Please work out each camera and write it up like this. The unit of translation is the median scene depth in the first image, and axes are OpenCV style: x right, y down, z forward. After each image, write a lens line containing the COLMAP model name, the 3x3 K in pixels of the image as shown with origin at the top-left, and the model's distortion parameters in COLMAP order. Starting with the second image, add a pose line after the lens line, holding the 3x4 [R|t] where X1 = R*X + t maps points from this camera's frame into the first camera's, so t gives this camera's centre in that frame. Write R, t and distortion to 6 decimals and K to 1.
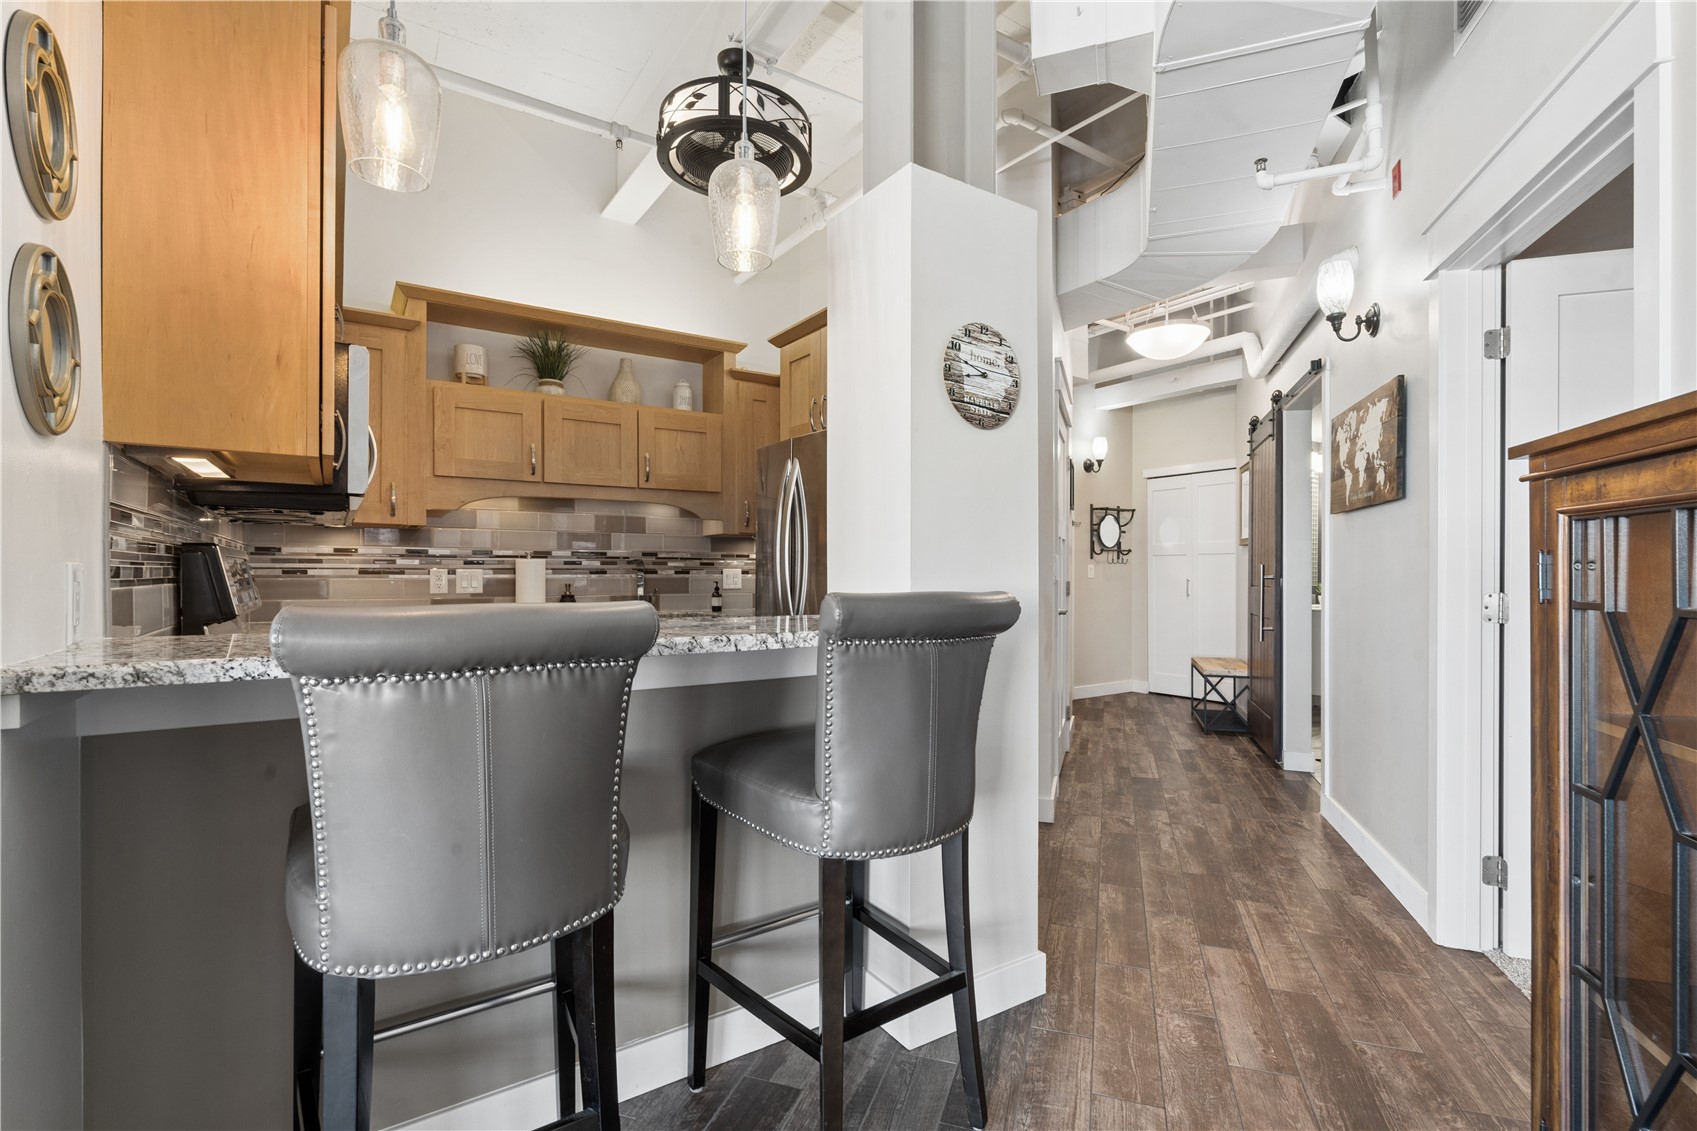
lens RADIAL K [[775.7, 0, 847.6], [0, 775.7, 577.8], [0, 0, 1]] dist [0.001441, 0.000335]
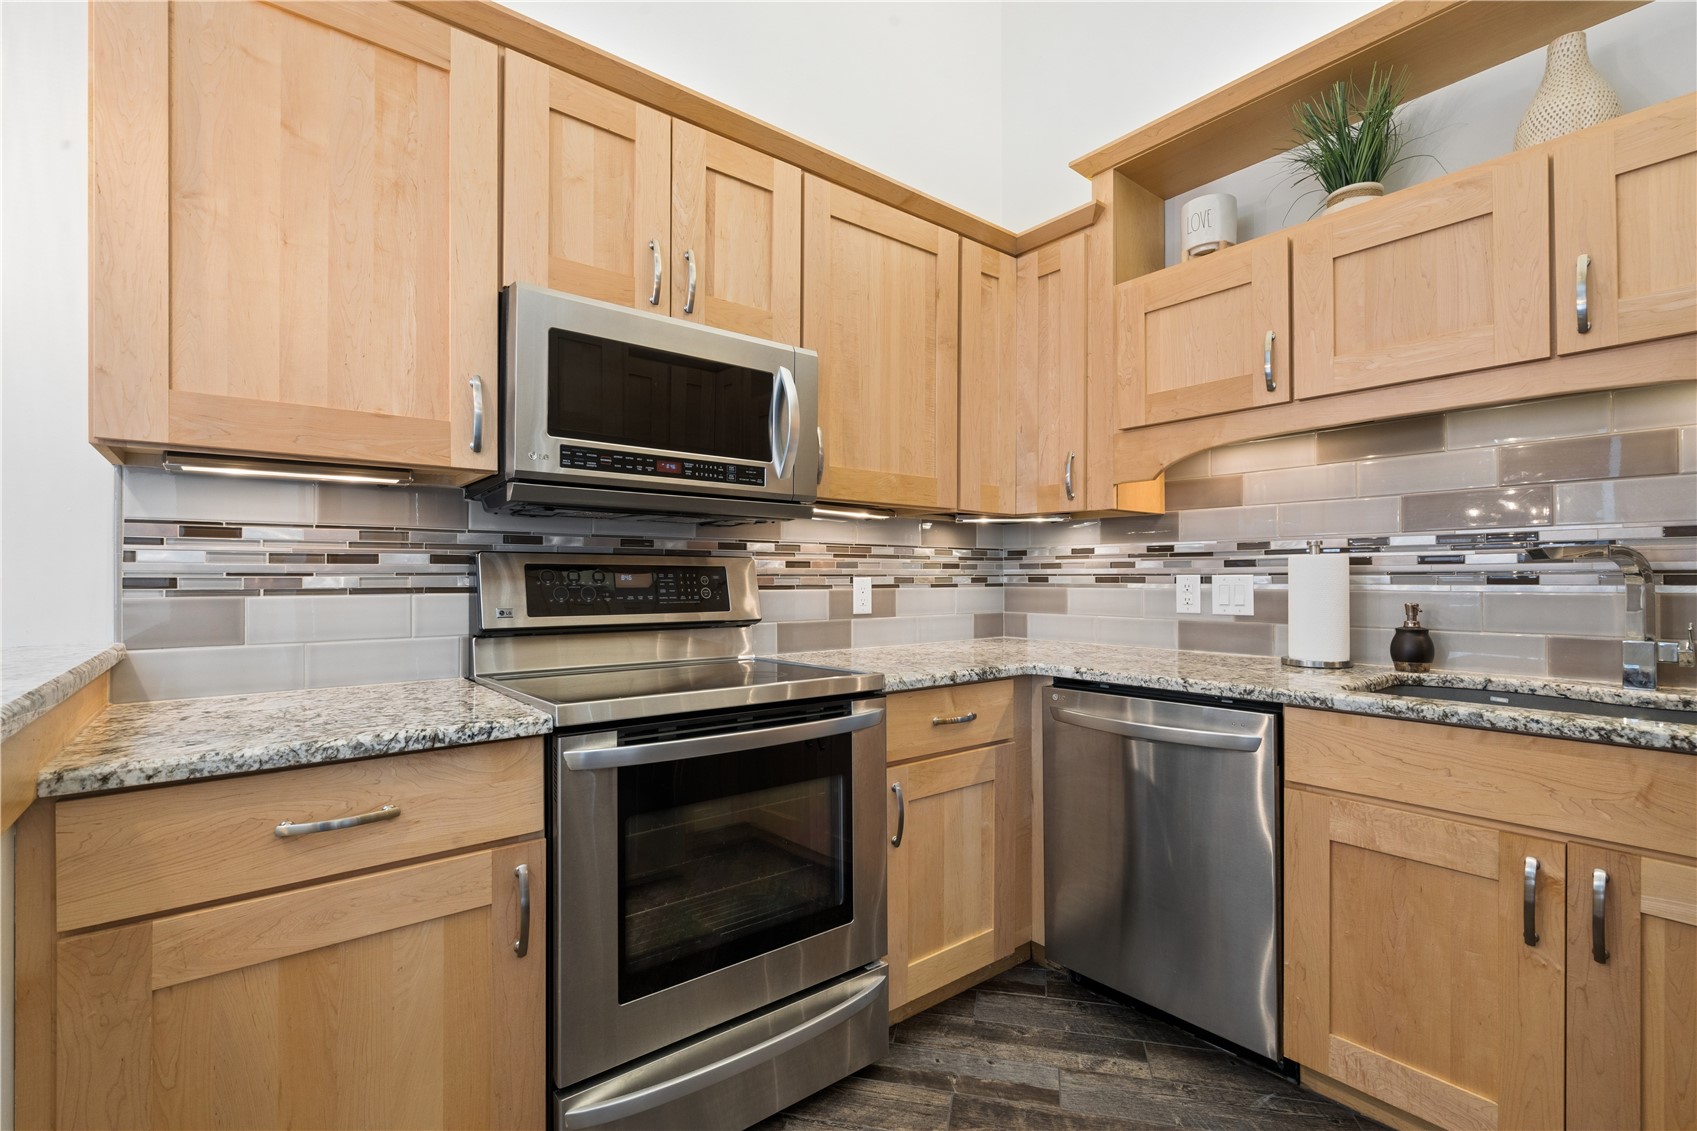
lens RADIAL K [[775.7, 0, 847.6], [0, 775.7, 577.8], [0, 0, 1]] dist [0.001441, 0.000335]
pose [[0.080975, 0.001242, -0.996715, 0.079364], [-0.001458, 0.999998, 0.001128, -0.008529], [0.996715, 0.001362, 0.080976, 0.623875]]
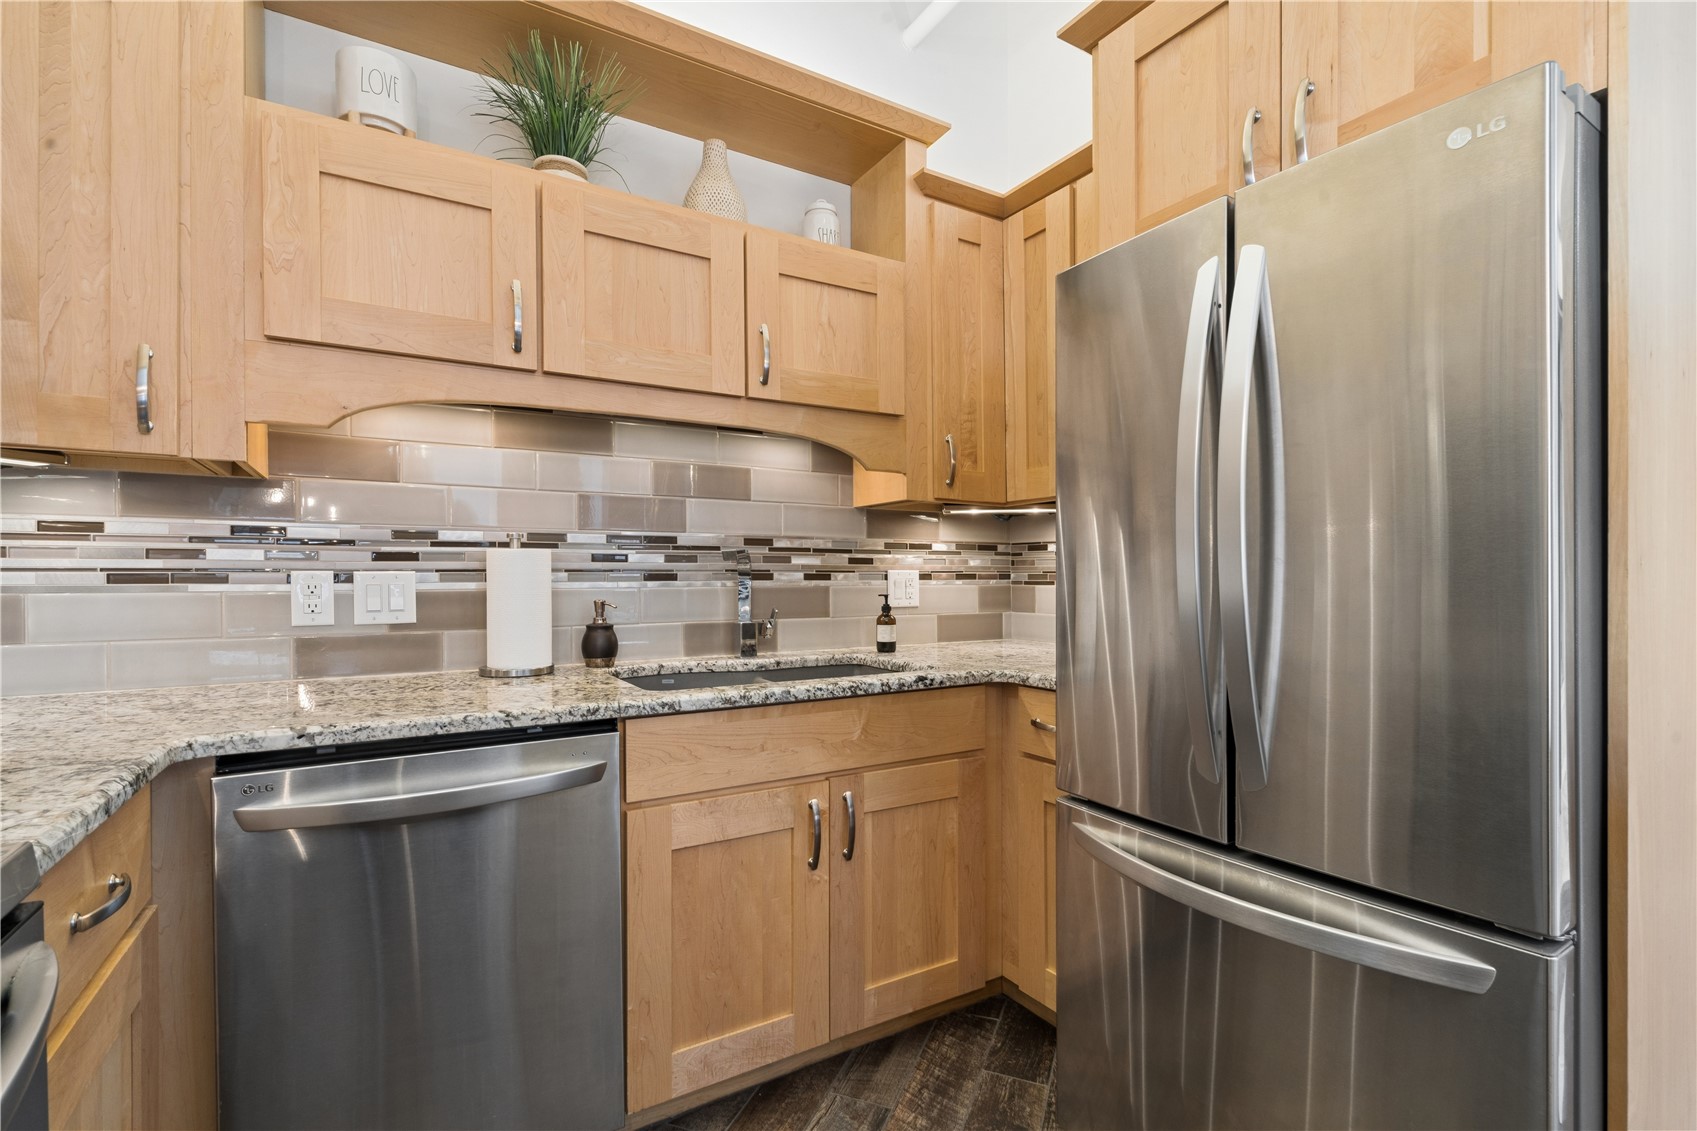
lens RADIAL K [[775.7, 0, 847.6], [0, 775.7, 577.8], [0, 0, 1]] dist [0.001441, 0.000335]
pose [[0.998587, 0.001421, -0.053115, -0.182715], [-0.001369, 0.999999, 0.001017, -0.007565], [0.053116, -0.000943, 0.998588, 0.532124]]
